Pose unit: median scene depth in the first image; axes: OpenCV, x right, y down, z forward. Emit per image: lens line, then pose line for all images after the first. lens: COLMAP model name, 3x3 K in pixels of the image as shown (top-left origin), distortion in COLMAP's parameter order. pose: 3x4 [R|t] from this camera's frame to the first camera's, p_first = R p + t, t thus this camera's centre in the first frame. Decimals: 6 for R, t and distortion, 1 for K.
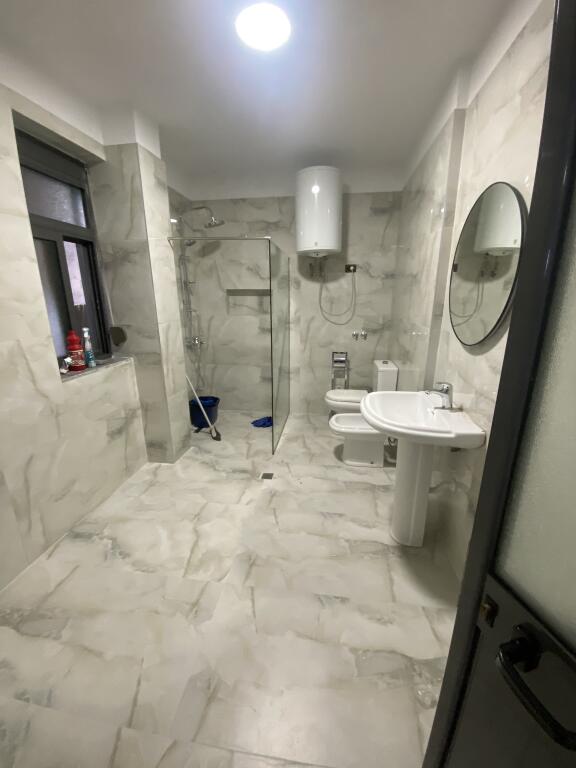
lens RADIAL K [[304.4, 0, 288.0], [0, 304.4, 384.0], [0, 0, 1]] dist [0.030143, -0.029892]
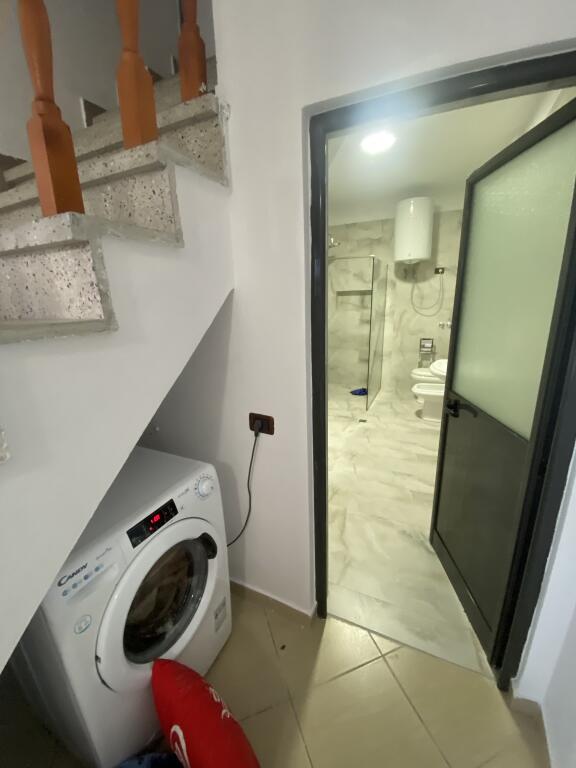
lens RADIAL K [[304.4, 0, 288.0], [0, 304.4, 384.0], [0, 0, 1]] dist [0.030143, -0.029892]
pose [[0.955885, 0.052977, -0.288925, 0.001310], [-0.053386, 0.998553, 0.006473, 0.105528], [0.288850, 0.009237, 0.957330, -0.361372]]
